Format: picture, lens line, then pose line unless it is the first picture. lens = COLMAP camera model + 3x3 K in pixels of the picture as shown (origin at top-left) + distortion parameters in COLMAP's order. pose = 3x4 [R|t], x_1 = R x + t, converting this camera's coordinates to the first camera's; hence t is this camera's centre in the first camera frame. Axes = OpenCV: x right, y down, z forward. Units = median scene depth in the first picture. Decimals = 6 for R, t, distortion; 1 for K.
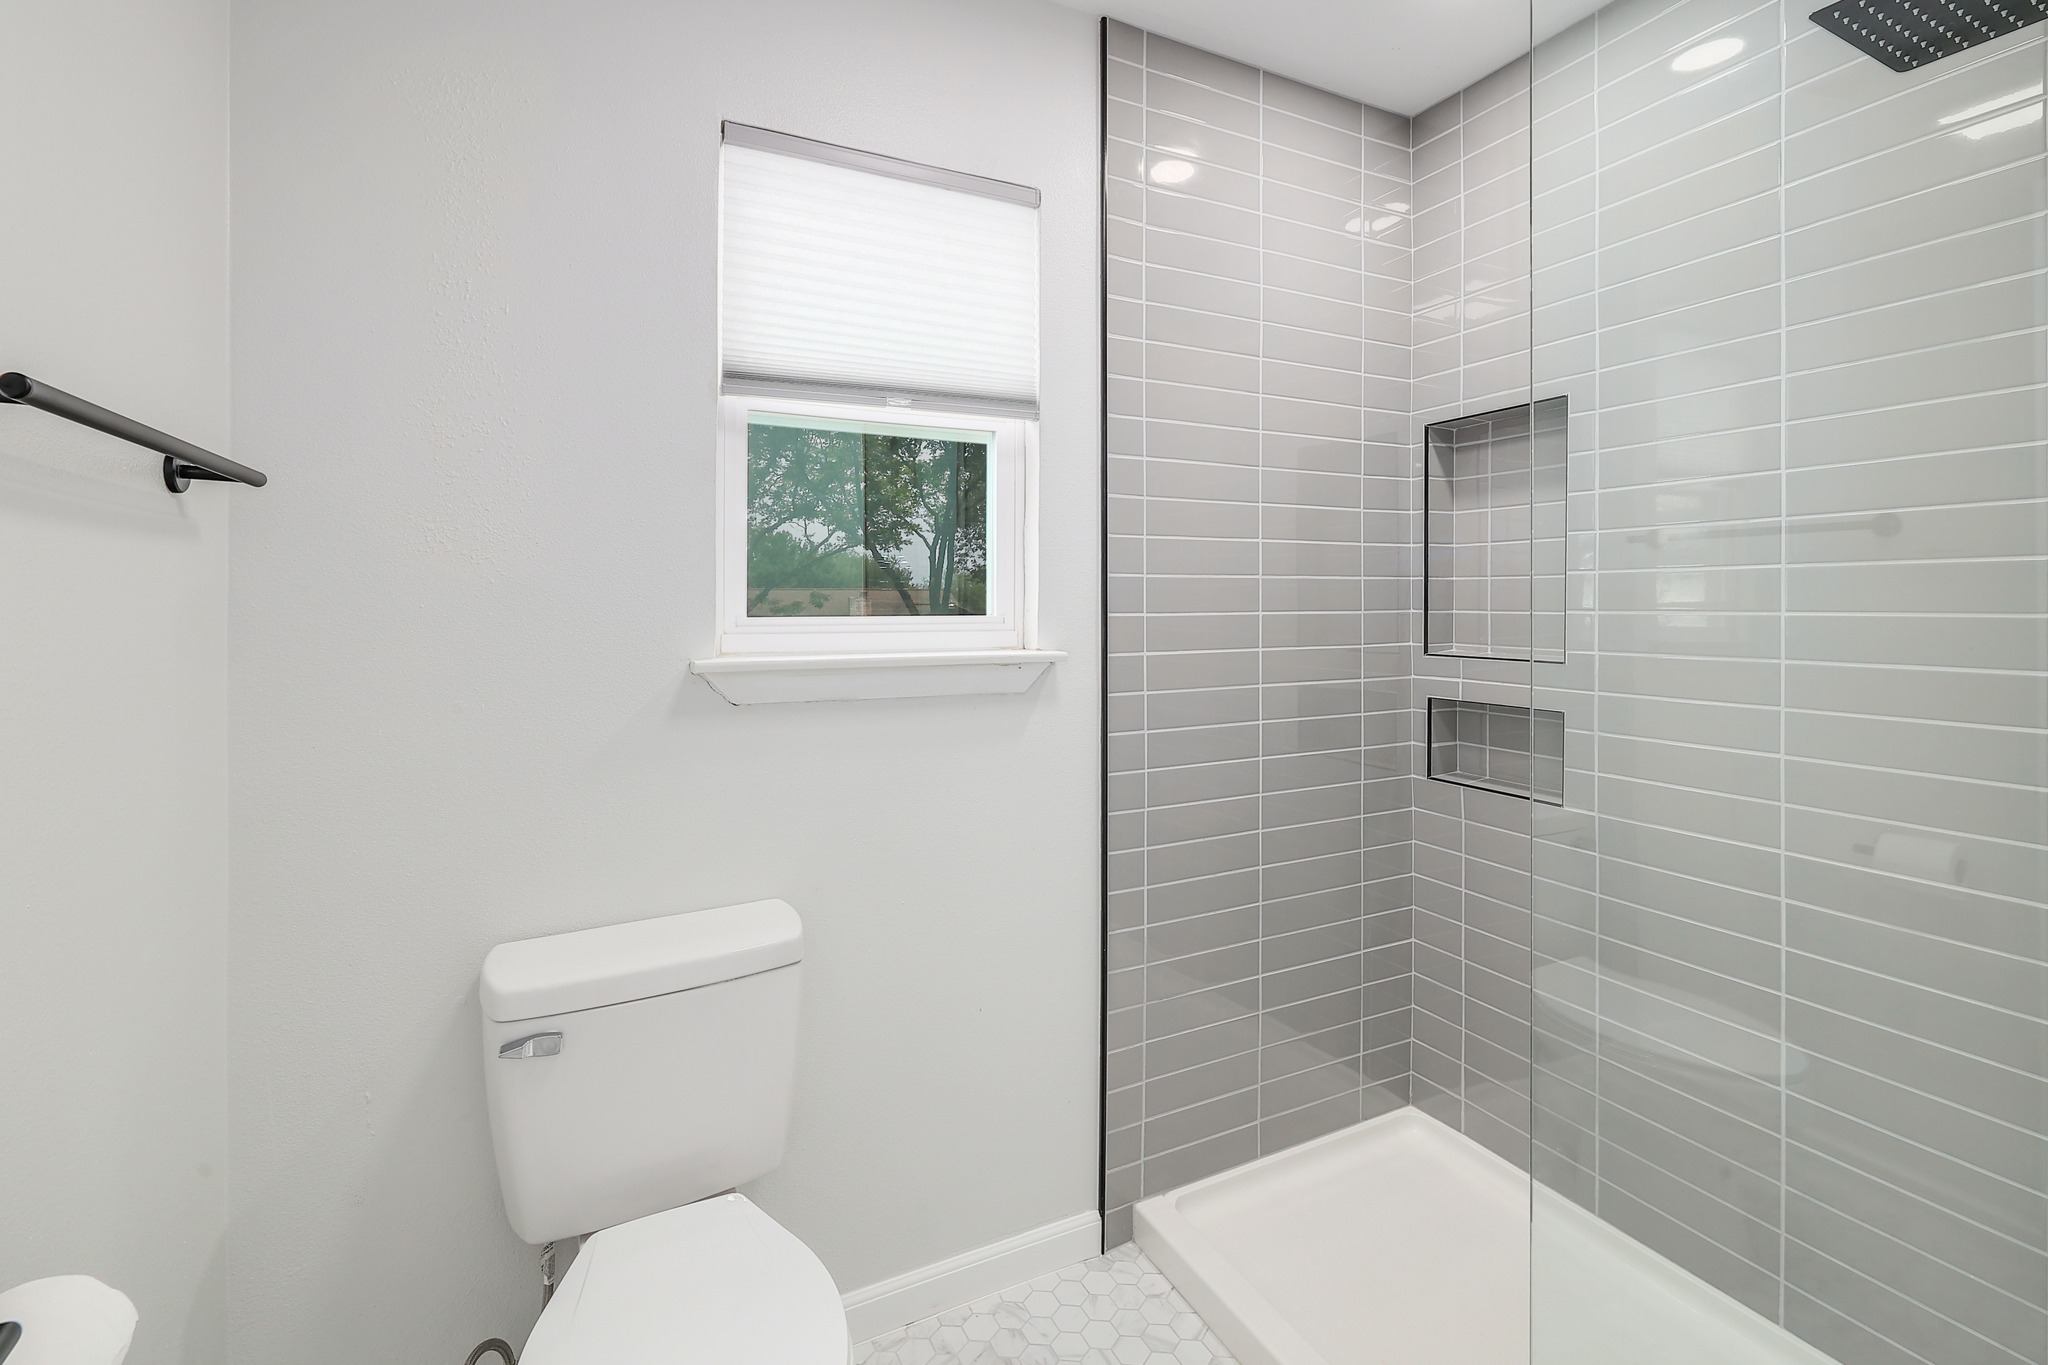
lens RADIAL K [[905.6, 0, 1023.5], [0, 905.6, 612.4], [0, 0, 1]] dist [-0.002655, 0.000322]
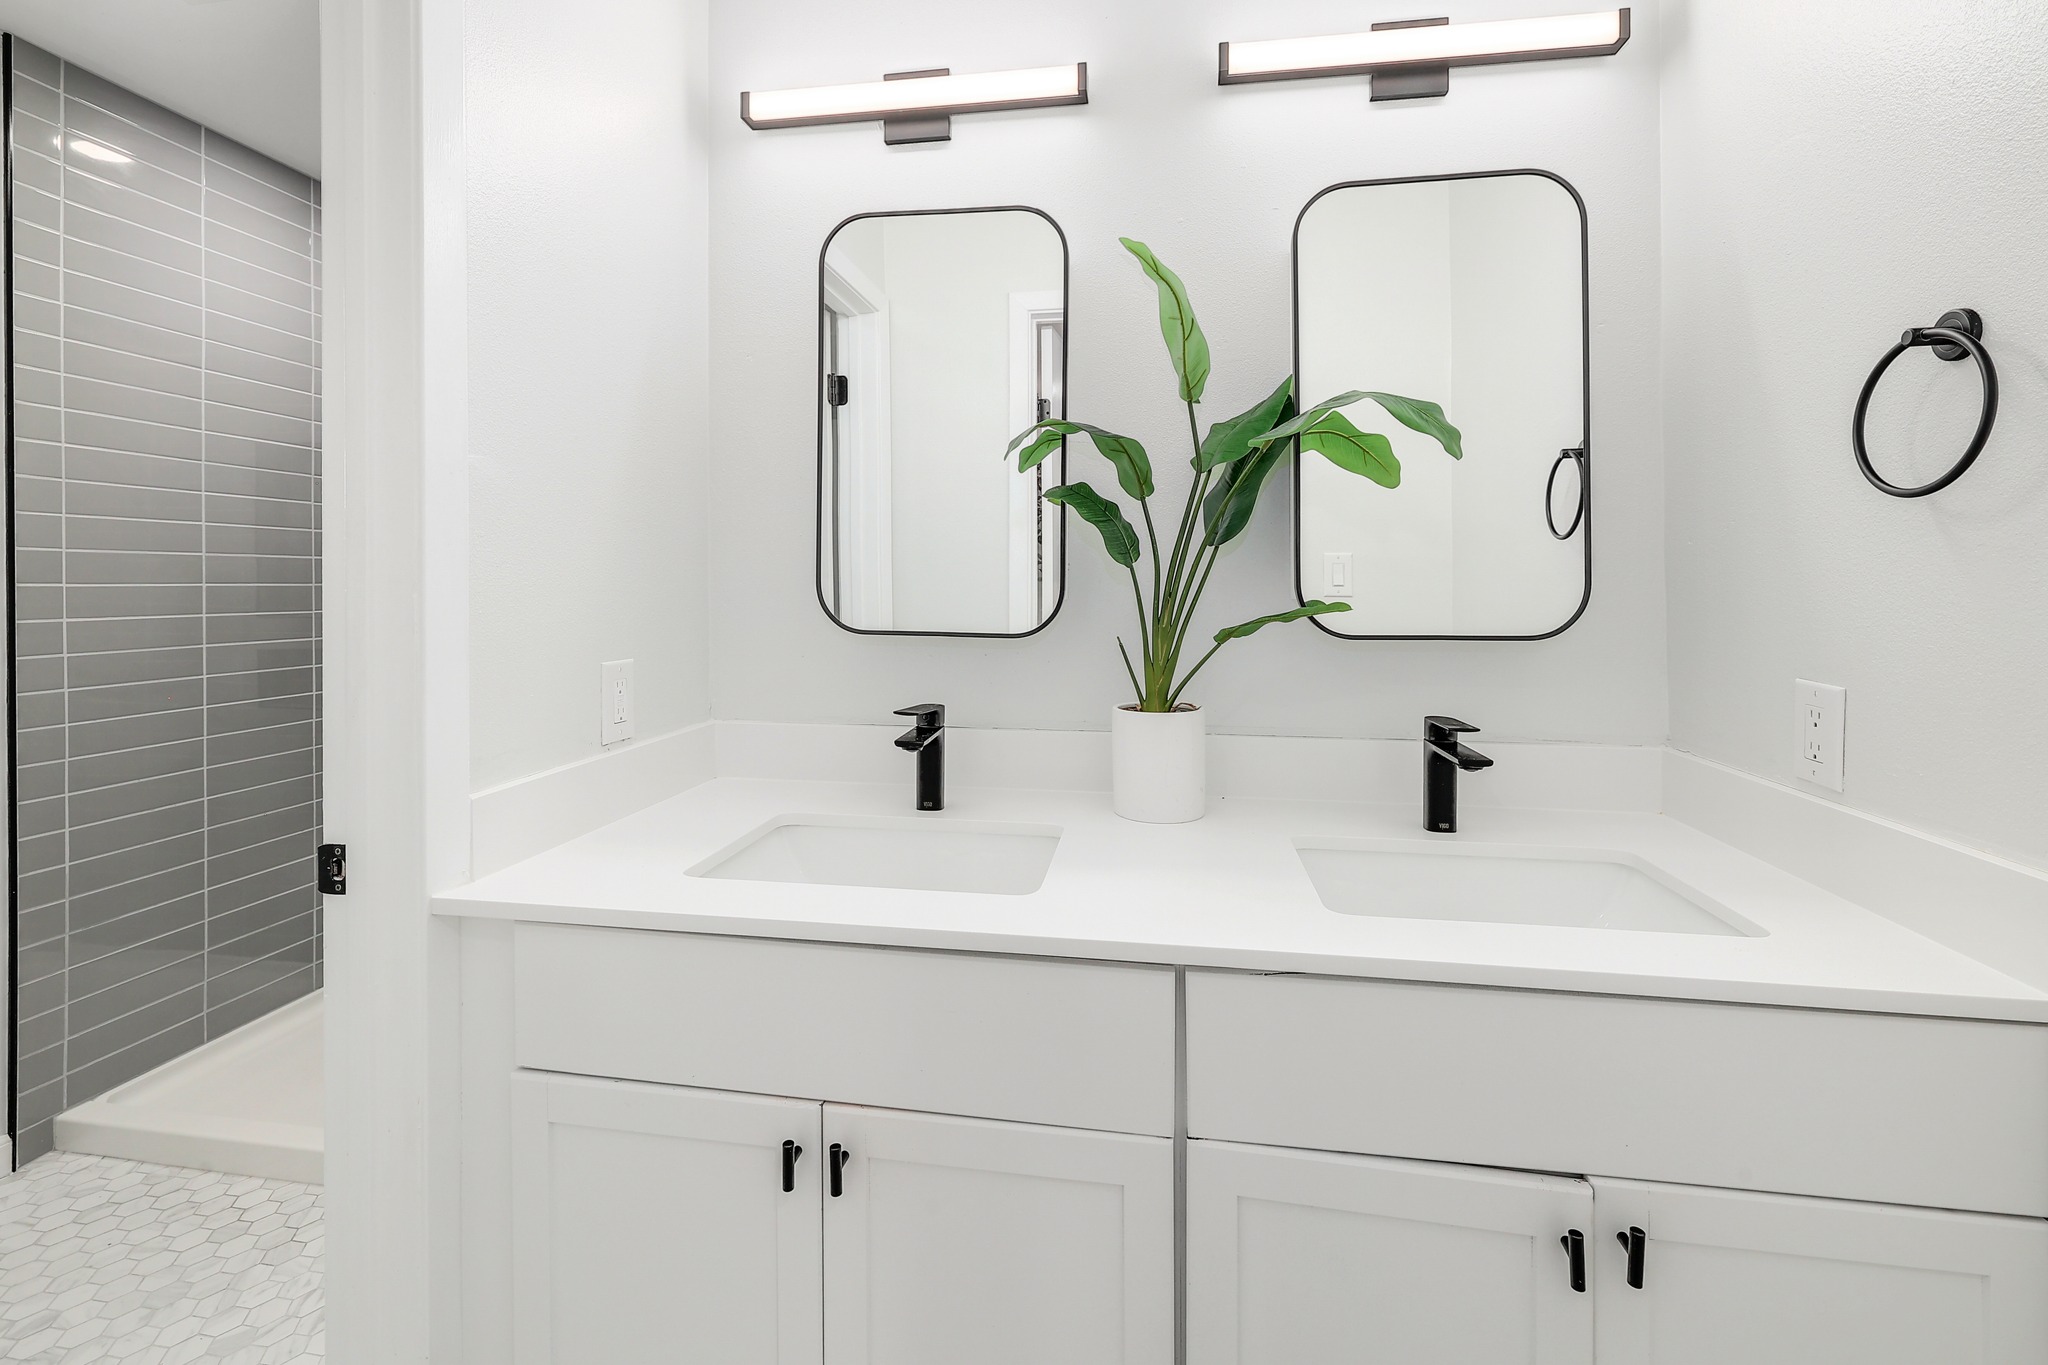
lens RADIAL K [[905.6, 0, 1021.5], [0, 905.6, 593.9], [0, 0, 1]] dist [-0.002655, 0.000322]
pose [[0.583494, -0.004767, 0.812104, -0.081407], [0.000448, 0.999985, 0.005548, 0.007848], [-0.812118, -0.002873, 0.583487, -0.602665]]
